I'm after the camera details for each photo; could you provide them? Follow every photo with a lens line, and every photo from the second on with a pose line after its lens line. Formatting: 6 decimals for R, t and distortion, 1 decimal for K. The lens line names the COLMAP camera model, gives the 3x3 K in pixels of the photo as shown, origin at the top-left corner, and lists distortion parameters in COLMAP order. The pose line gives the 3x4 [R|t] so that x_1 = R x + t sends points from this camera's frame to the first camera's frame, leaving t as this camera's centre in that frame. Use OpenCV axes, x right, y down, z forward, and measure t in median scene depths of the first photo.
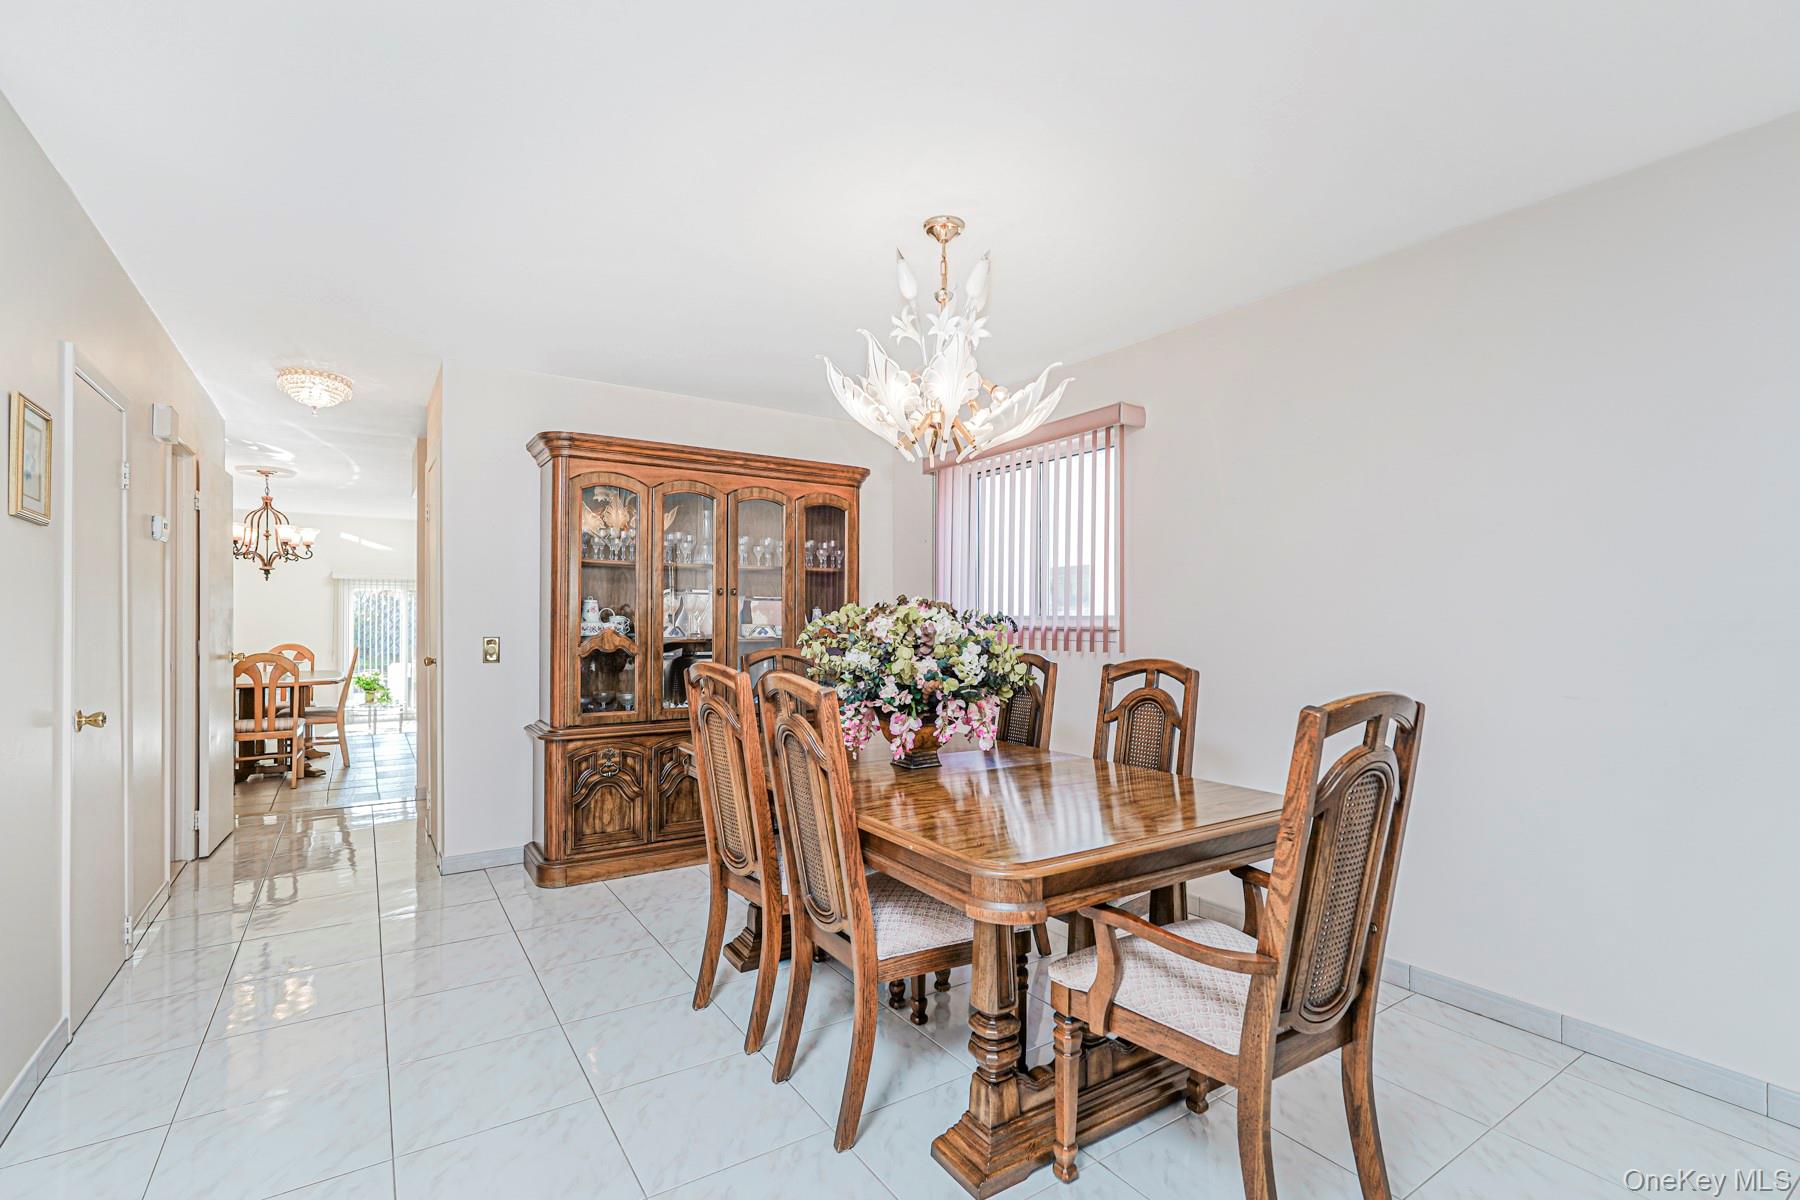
lens RADIAL K [[792.6, 0, 898.7], [0, 792.6, 614.8], [0, 0, 1]] dist [-0.003416, 0.000721]
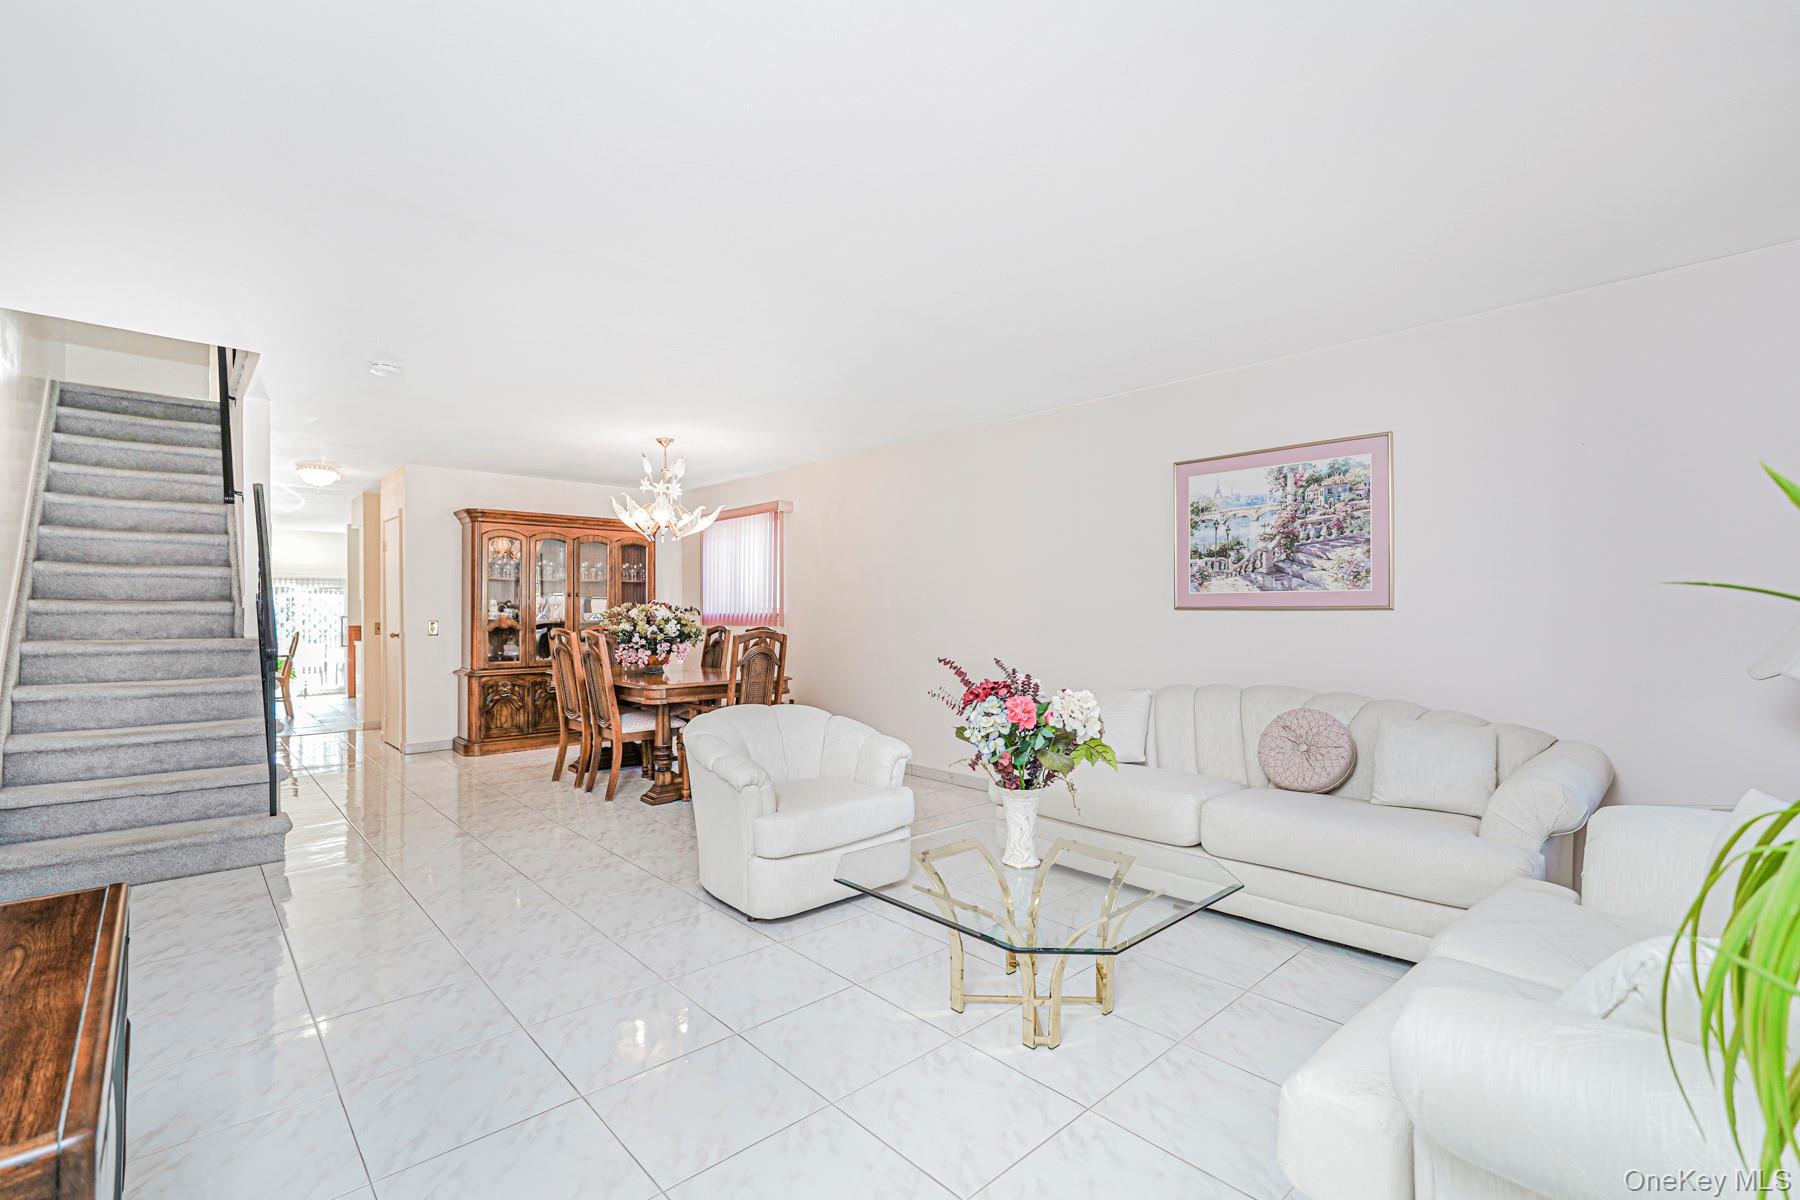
lens RADIAL K [[792.6, 0, 896.9], [0, 792.6, 601.2], [0, 0, 1]] dist [-0.003416, 0.000721]
pose [[0.989033, -0.004199, 0.147635, 0.258799], [0.004683, 0.999985, -0.002930, -0.006065], [-0.147620, 0.003589, 0.989038, -0.937317]]
